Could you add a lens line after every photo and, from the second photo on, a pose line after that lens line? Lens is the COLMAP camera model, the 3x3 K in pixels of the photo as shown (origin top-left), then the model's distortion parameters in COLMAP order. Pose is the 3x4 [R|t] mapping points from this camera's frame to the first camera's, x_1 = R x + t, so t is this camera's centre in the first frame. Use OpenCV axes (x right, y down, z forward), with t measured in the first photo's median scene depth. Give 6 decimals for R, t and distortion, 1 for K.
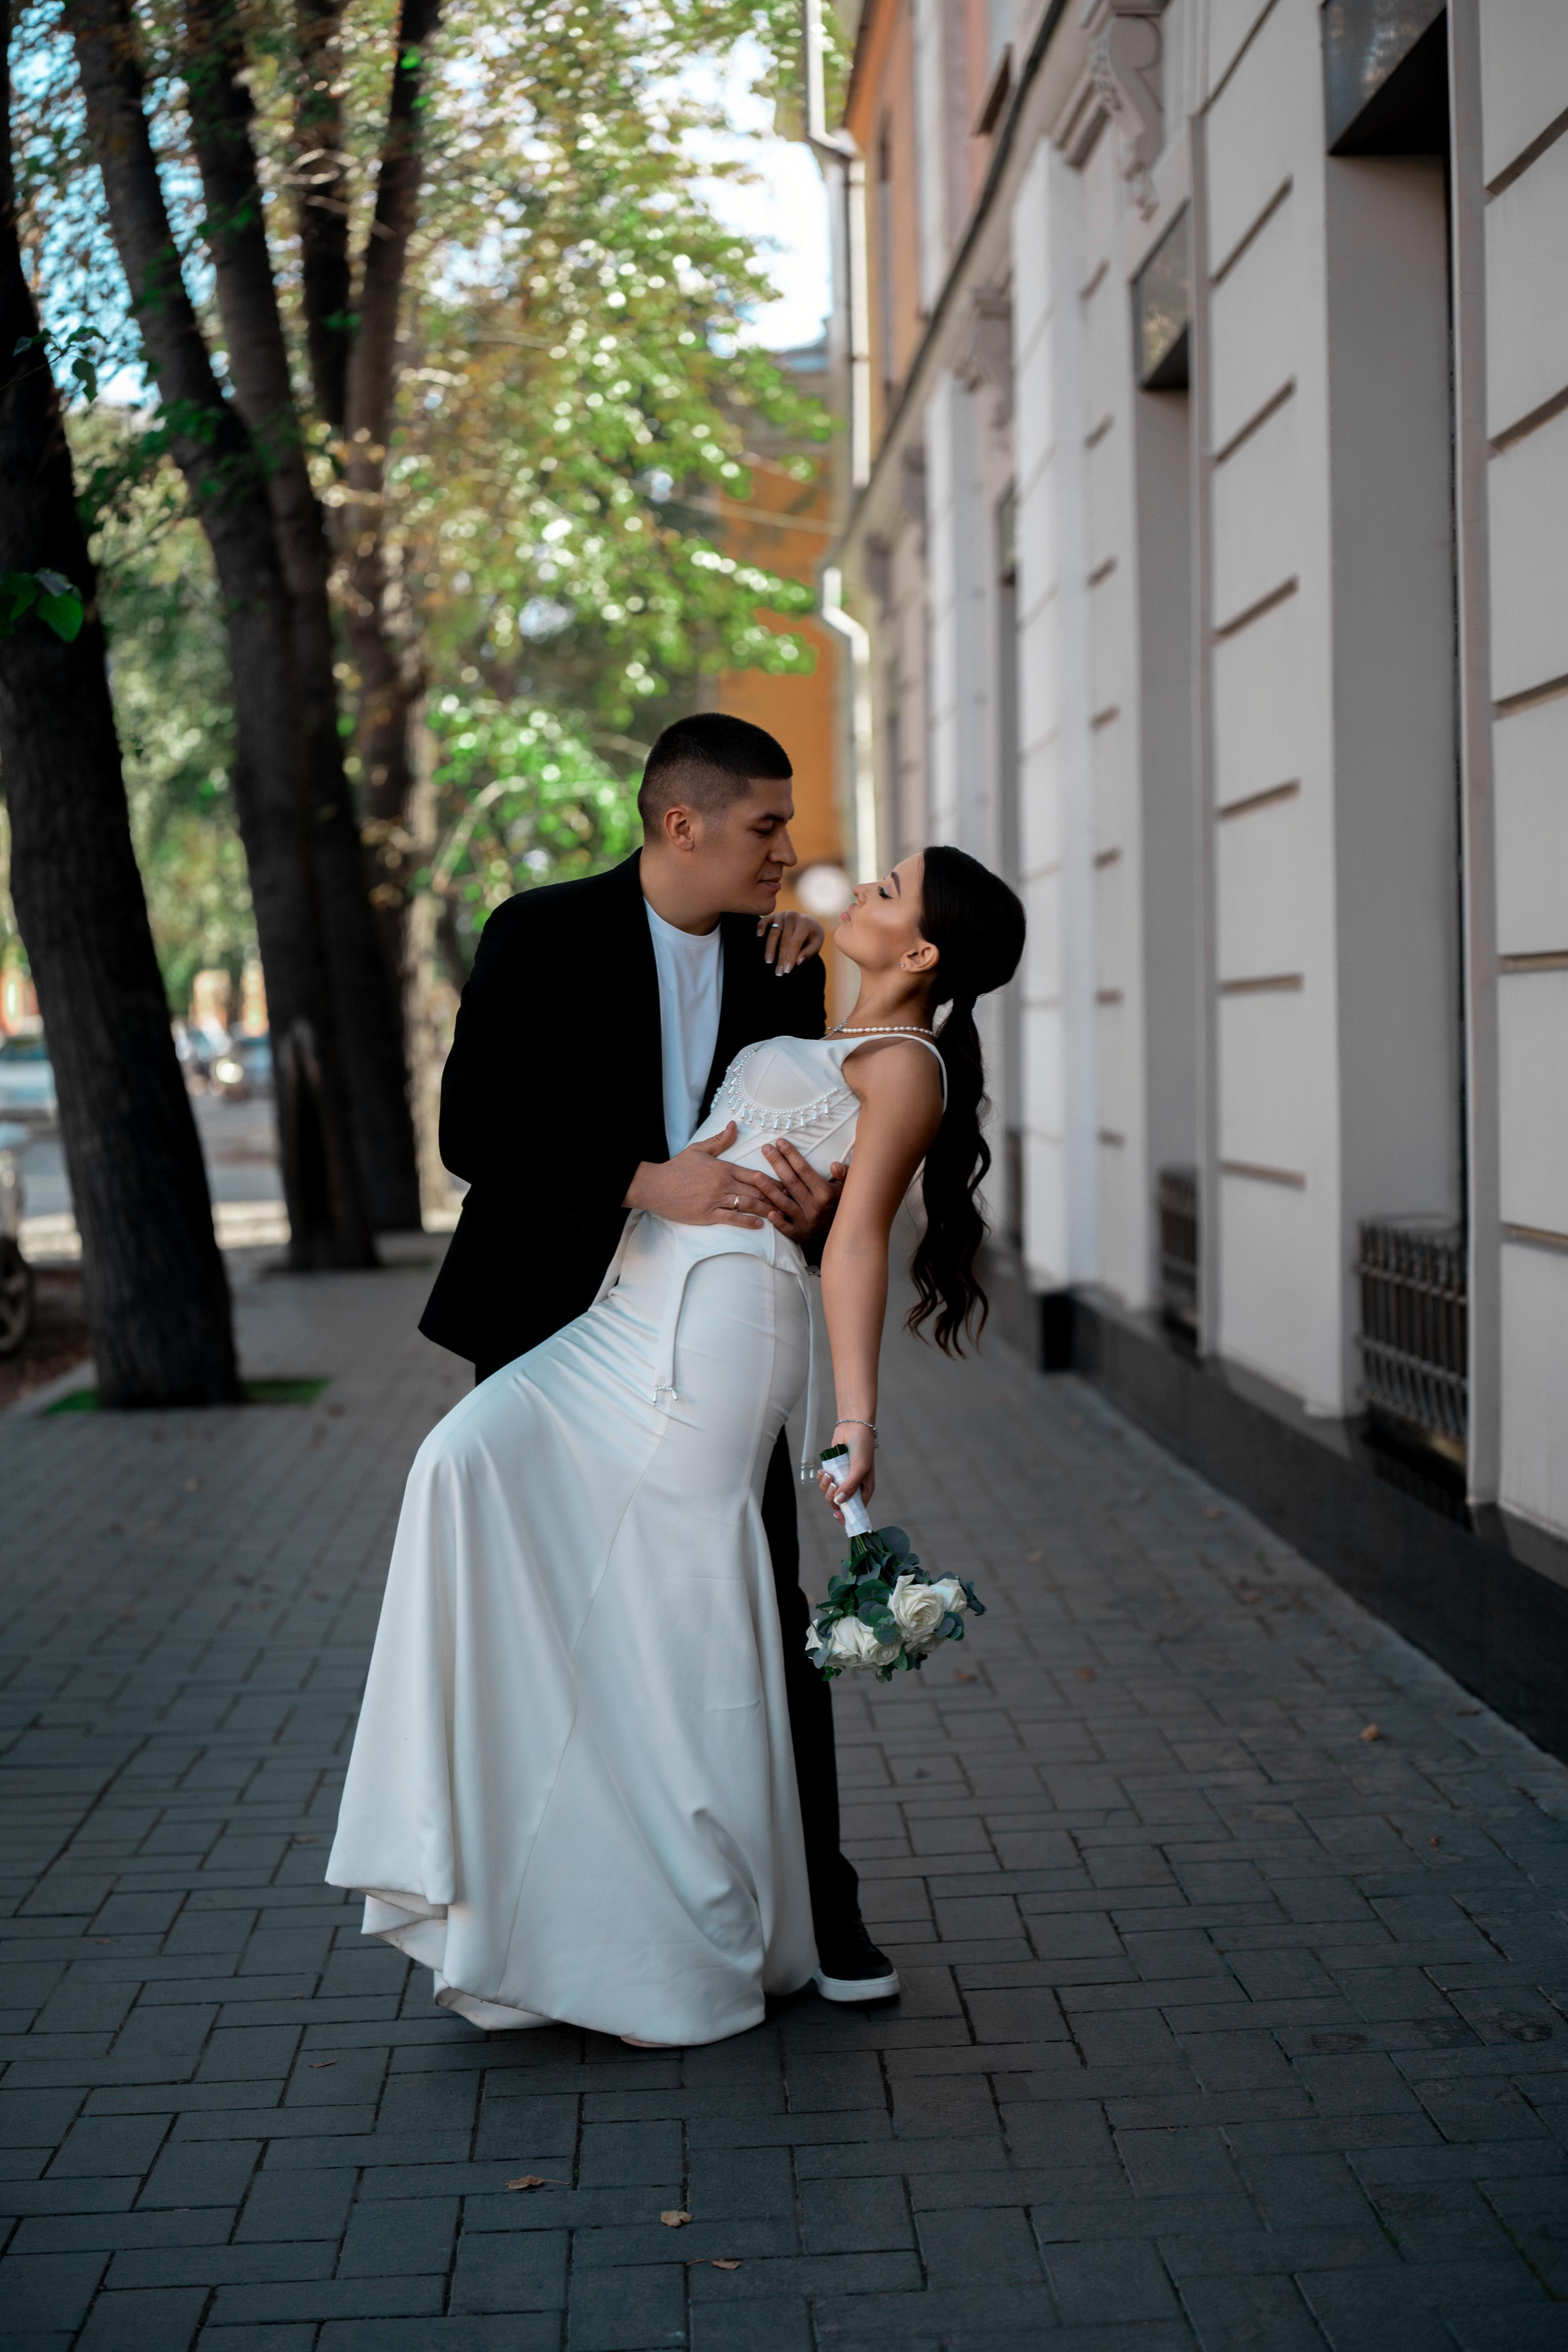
lens RADIAL K [[3572.3, 0, 784.0], [0, 3572.3, 1176.0], [0, 0, 1]] dist [-0.051204, -0.174077]
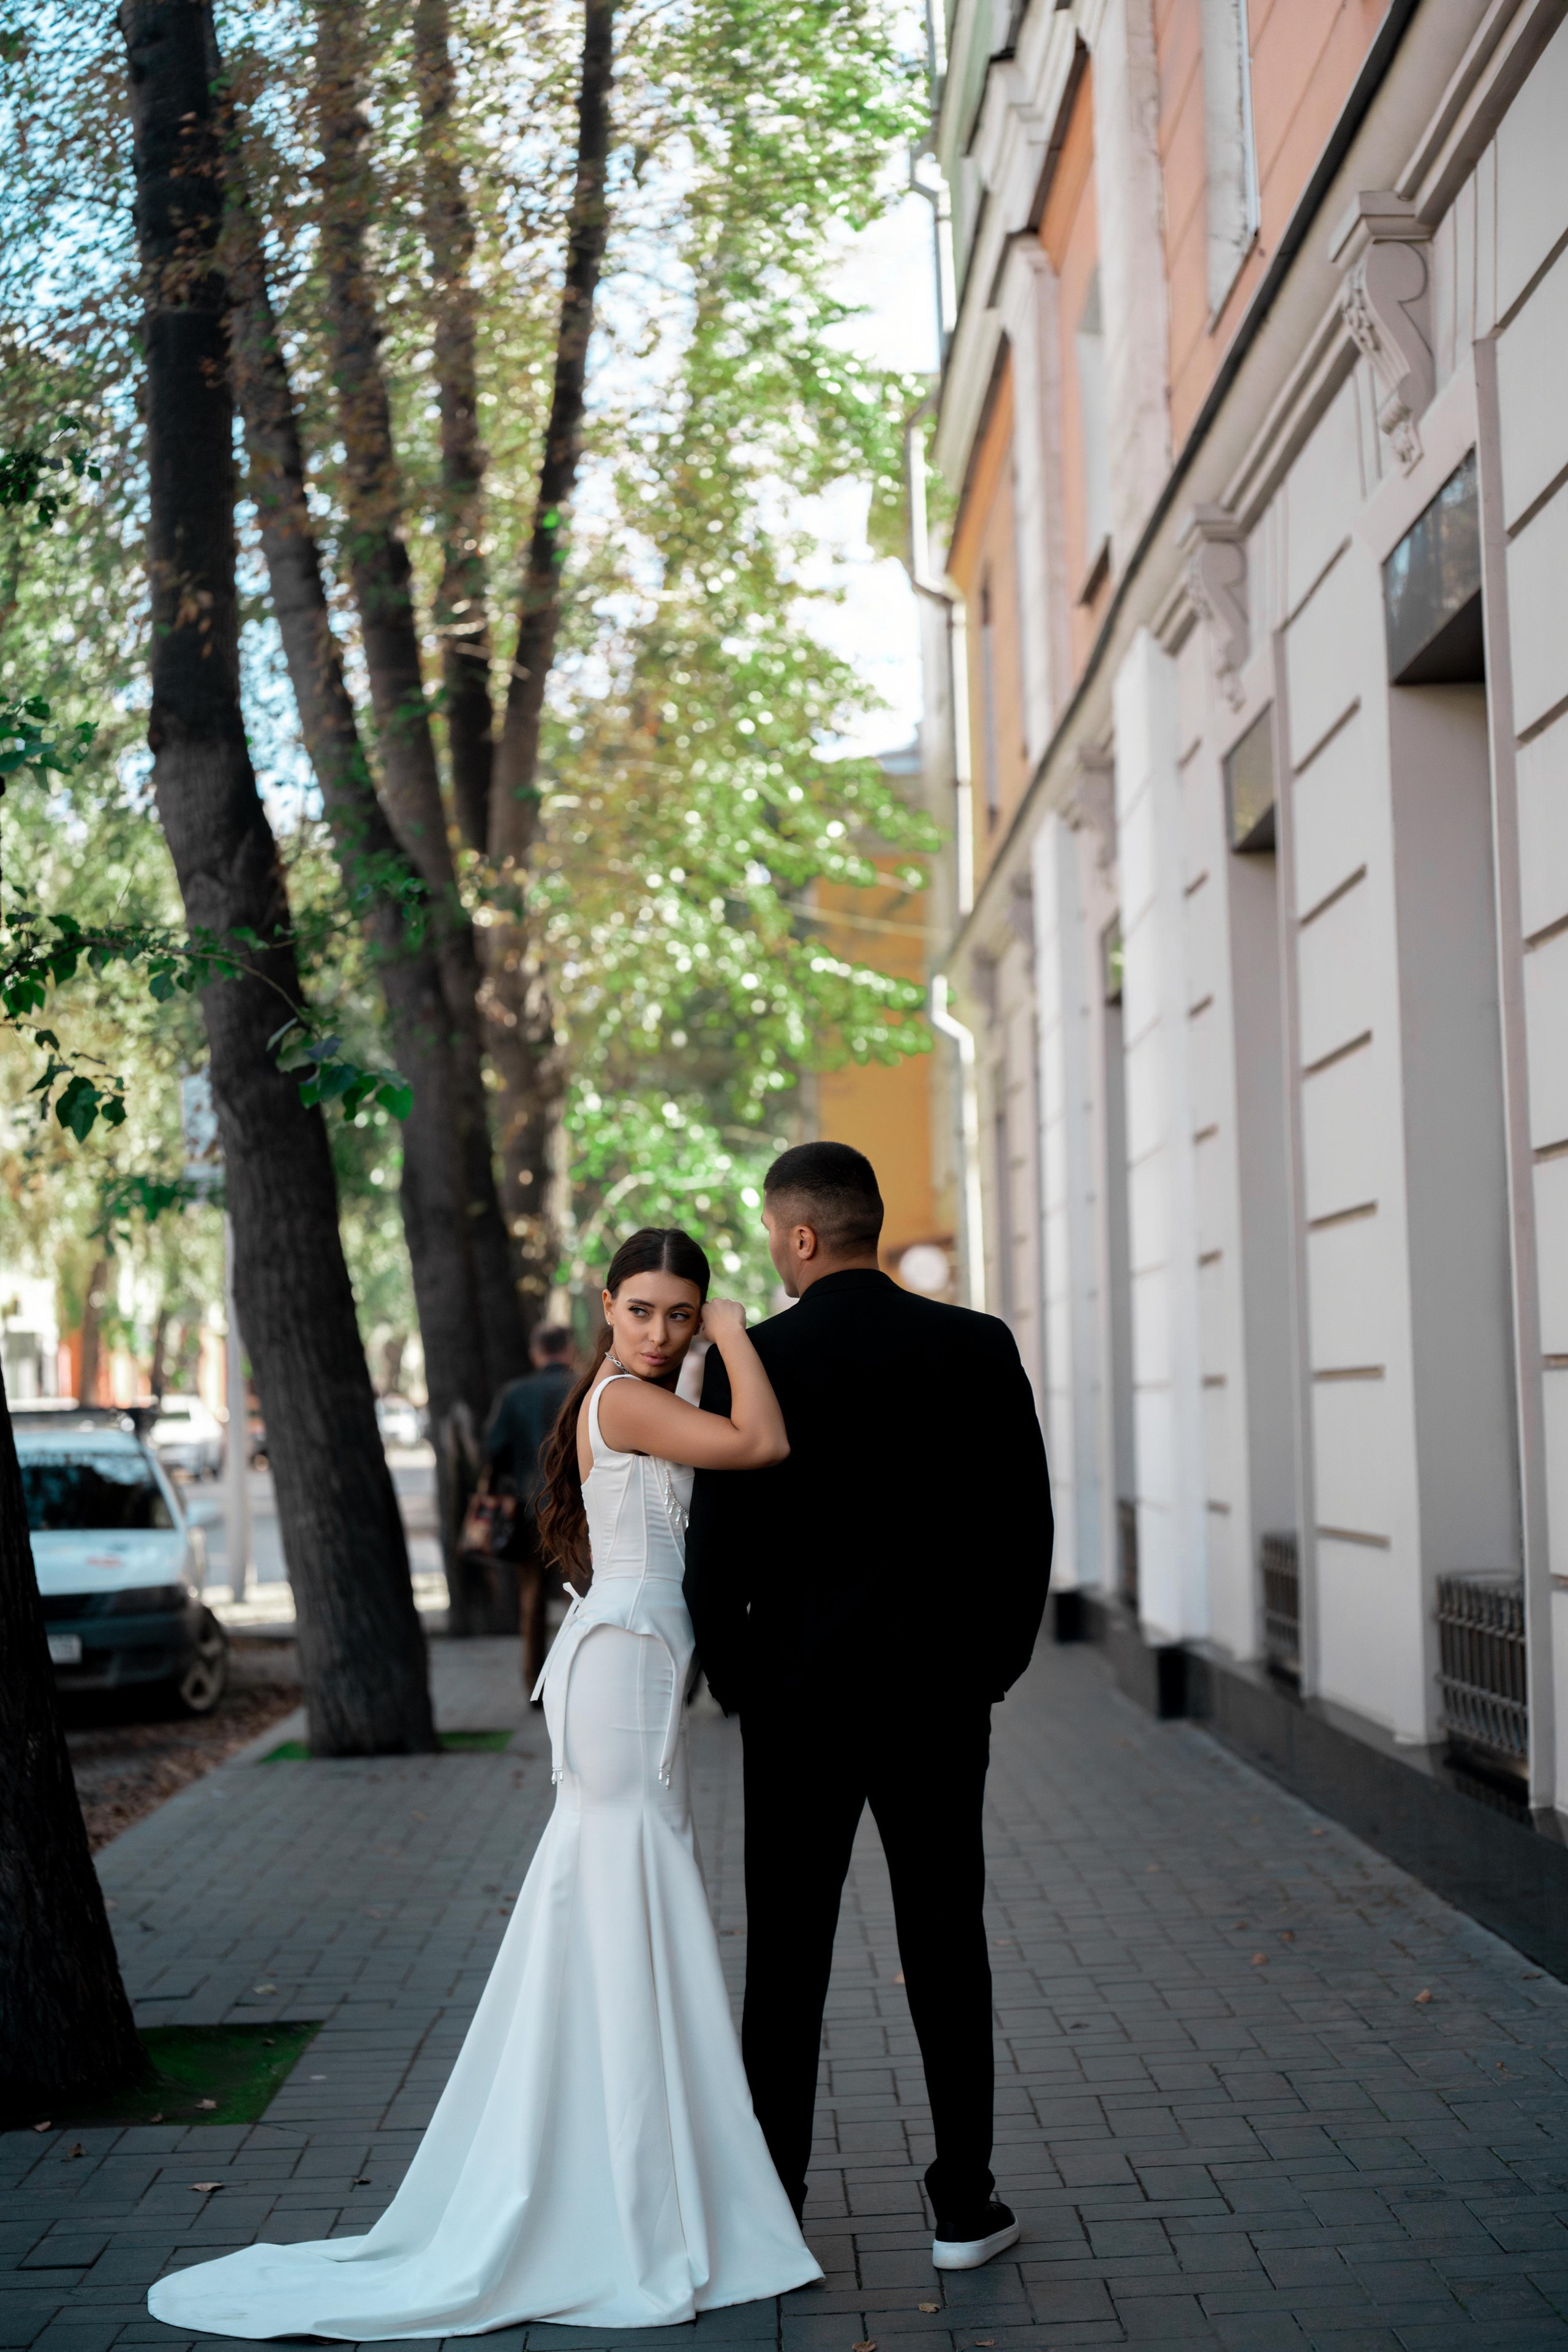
lens RADIAL K [[3571.5, 0, 795.2], [0, 3571.5, 1146.9], [0, 0, 1]] dist [-0.052909, -0.177991]
pose [[0.999746, -0.009248, -0.020562, -0.017060], [0.006899, 0.993740, -0.111501, 0.001004], [0.021465, 0.111331, 0.993552, -0.128260]]
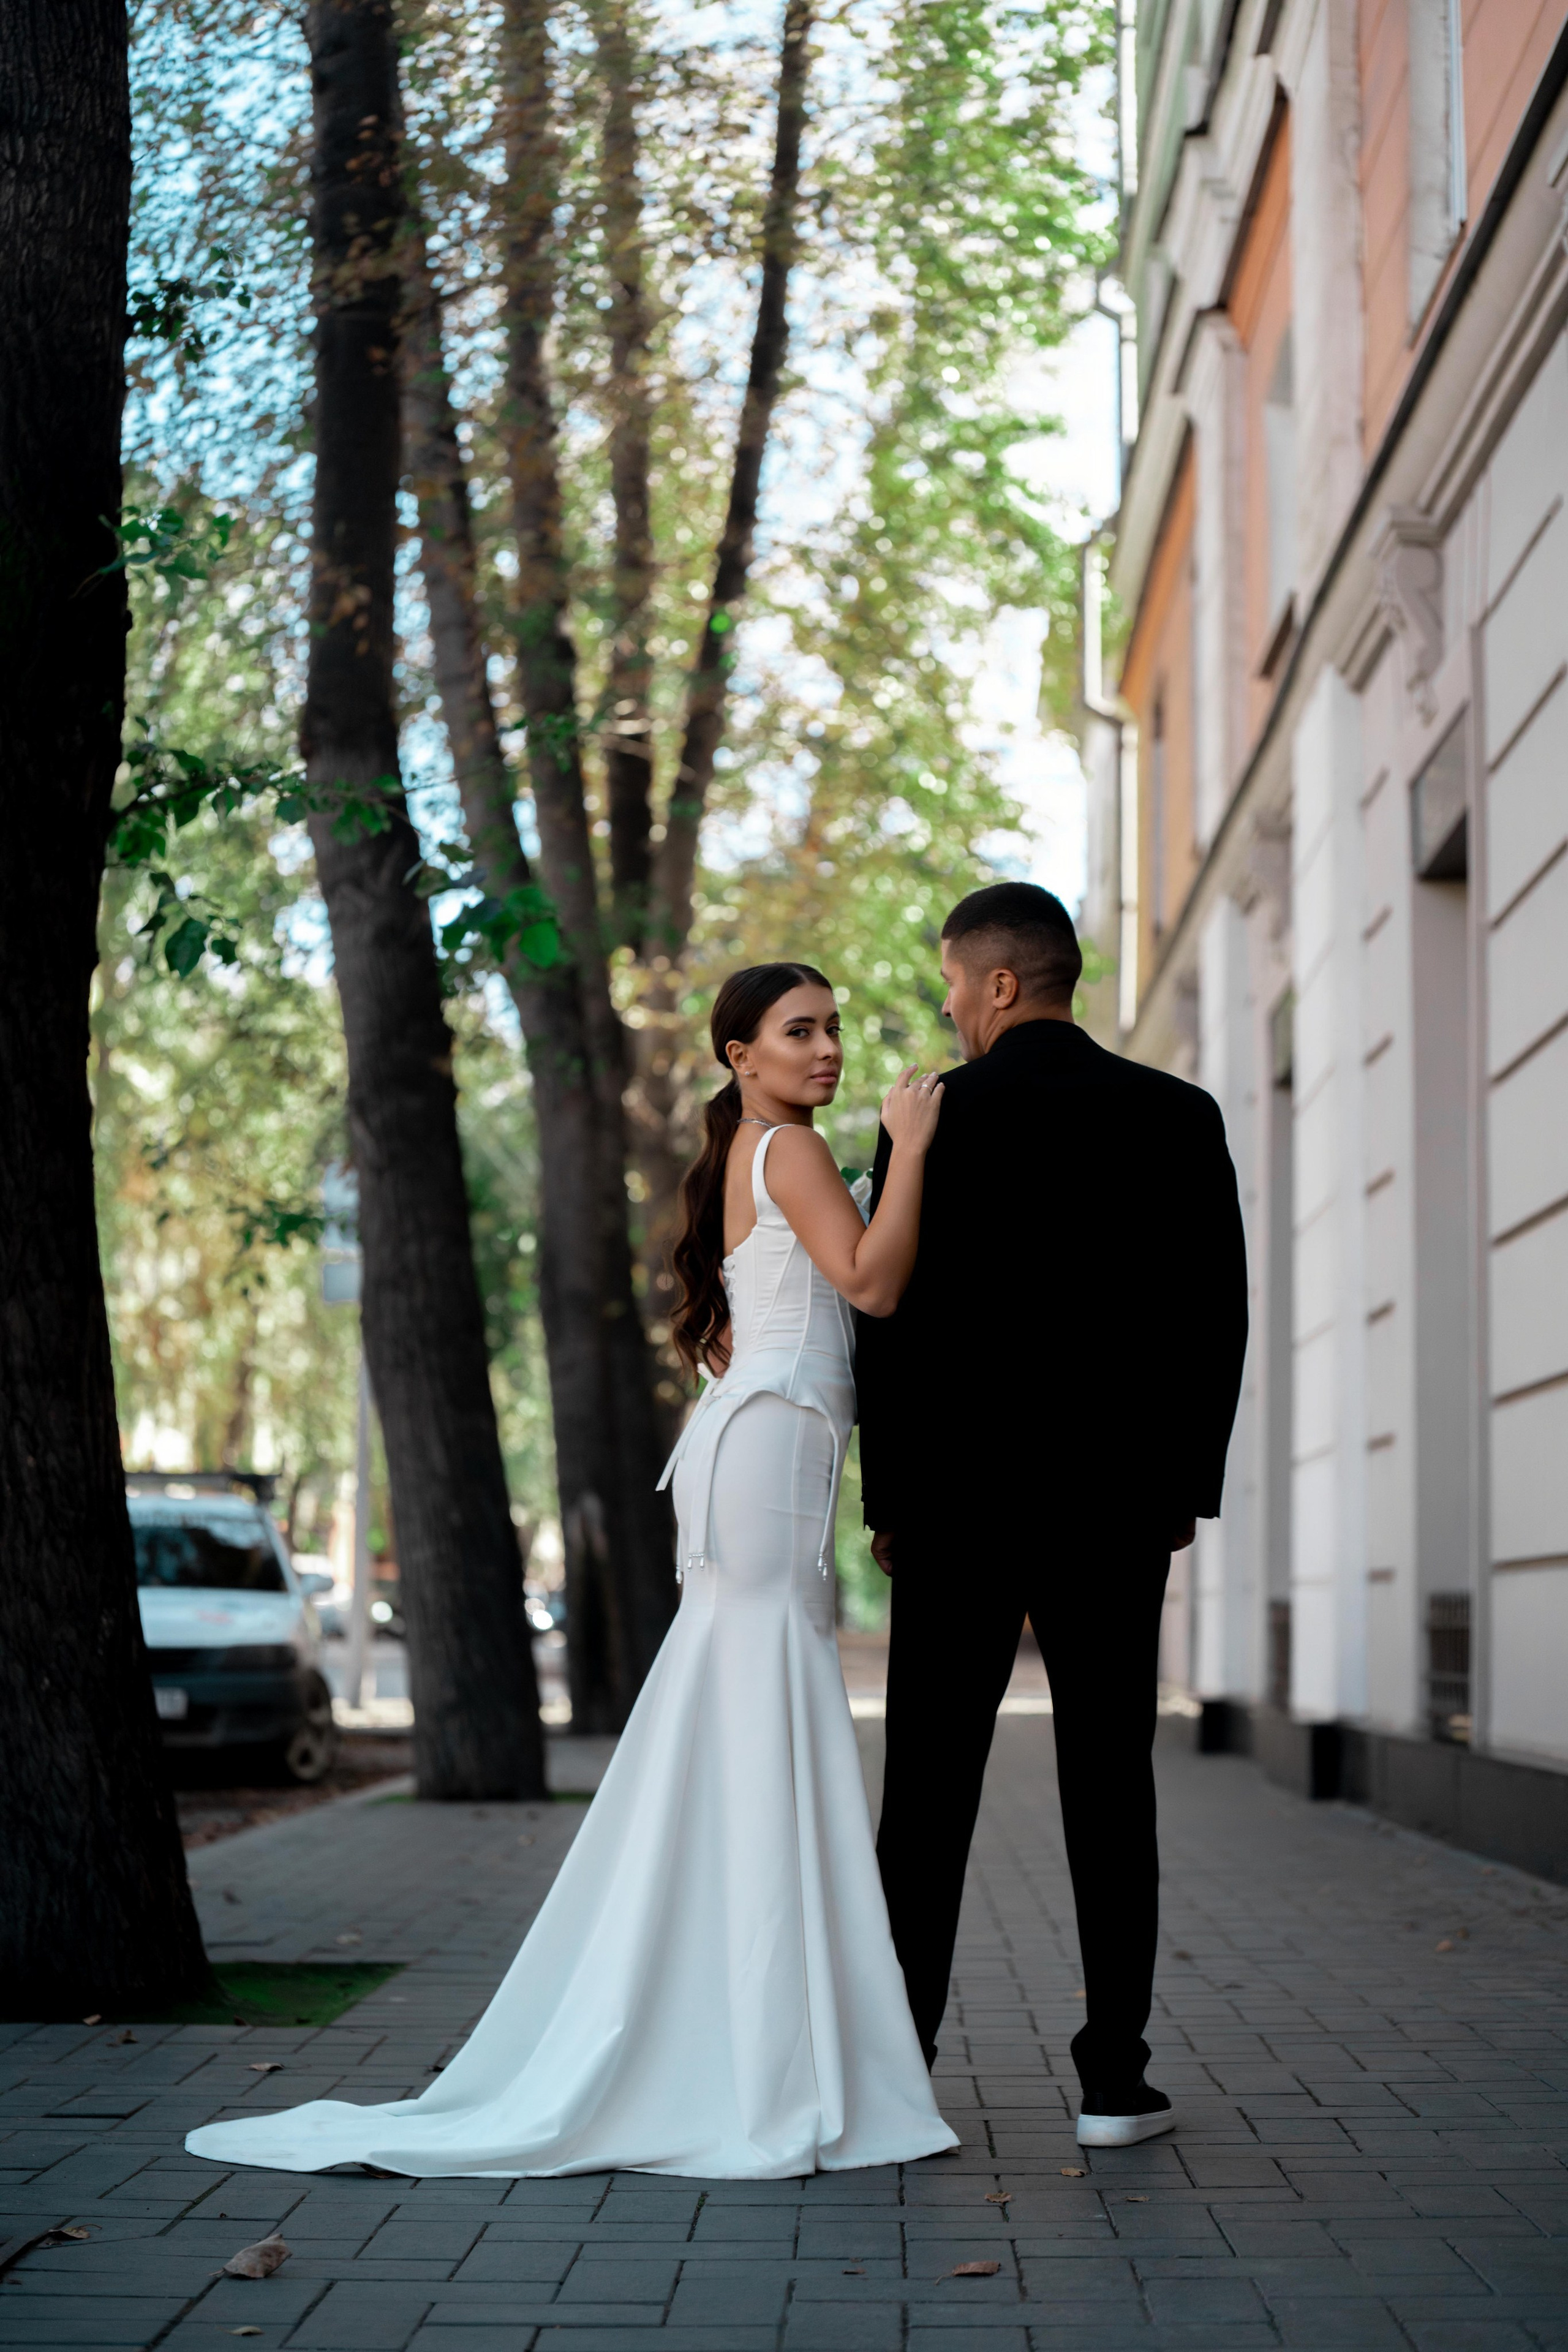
lens RADIAL K [[3571.5, 0, 795.2], [0, 3571.5, 1146.9], [0, 0, 1]] dist [-0.052909, -0.177991]
pose [[0.997719, 0.026672, -0.062016, -0.019918], [-0.036969, 0.984521, -0.171322, 0.052364], [0.056486, 0.173224, 0.983261, -0.074004]]
